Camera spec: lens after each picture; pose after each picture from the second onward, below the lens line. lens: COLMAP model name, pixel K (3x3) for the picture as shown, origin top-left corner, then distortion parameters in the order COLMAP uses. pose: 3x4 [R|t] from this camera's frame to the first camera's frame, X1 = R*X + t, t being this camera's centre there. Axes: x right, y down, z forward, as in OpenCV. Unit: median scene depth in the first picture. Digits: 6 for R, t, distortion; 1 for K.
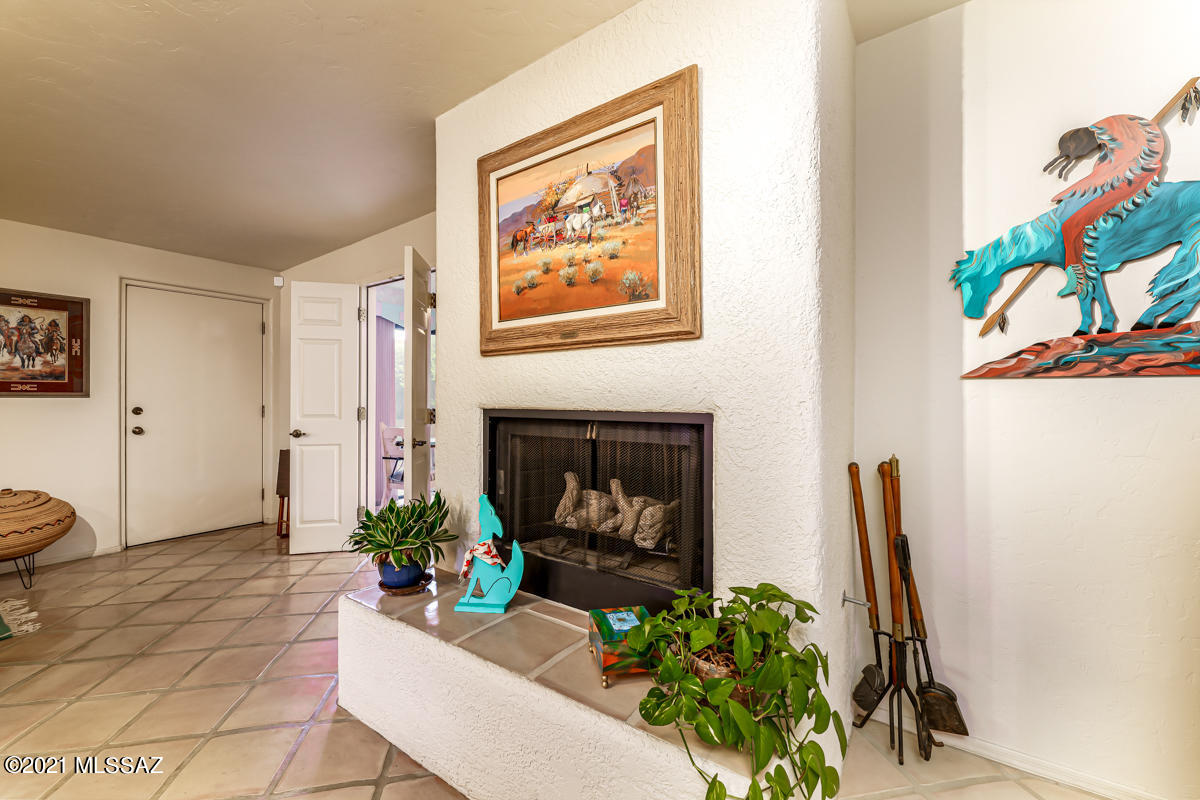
lens RADIAL K [[487.9, 0, 602.3], [0, 487.9, 397.4], [0, 0, 1]] dist [-0.002575, 0.000009]
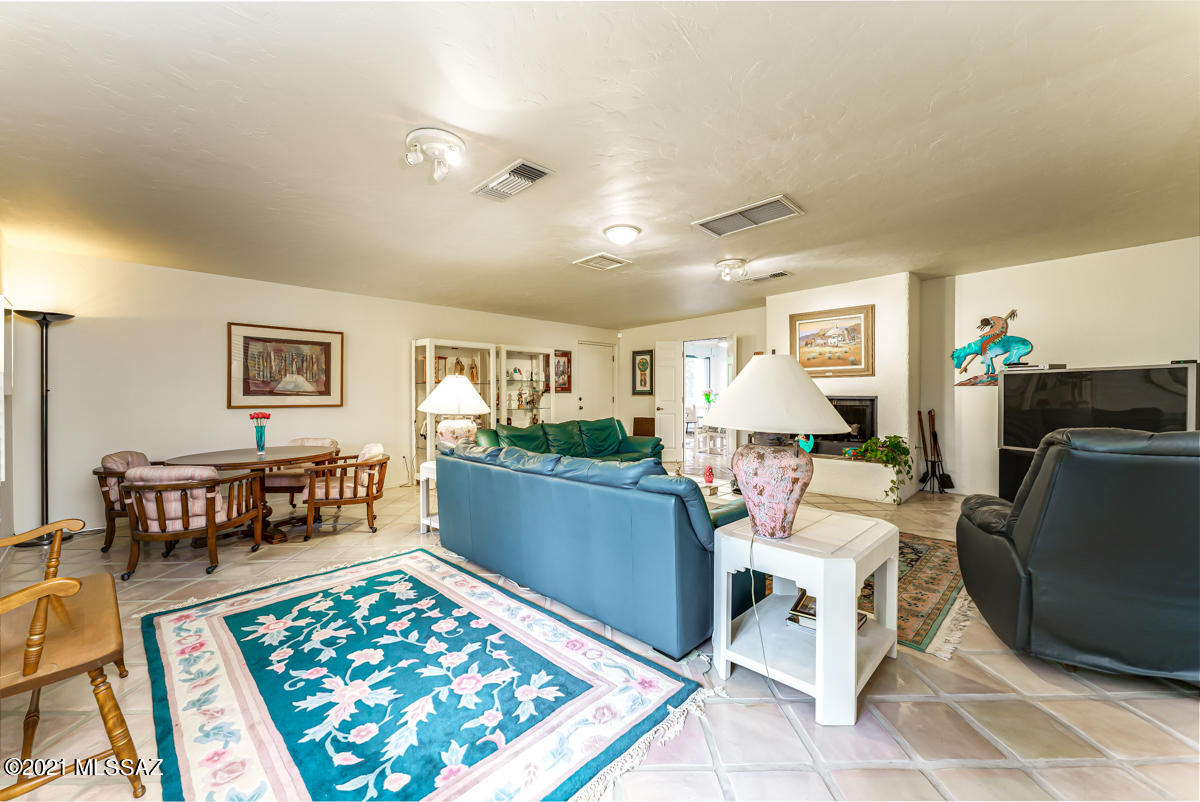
lens RADIAL K [[487.9, 0, 597.4], [0, 487.9, 400.1], [0, 0, 1]] dist [-0.002575, 0.000009]
pose [[0.986925, -0.002551, -0.161163, -1.179207], [0.005102, 0.999868, 0.015418, -0.004722], [0.161102, -0.016038, 0.986807, -2.771378]]
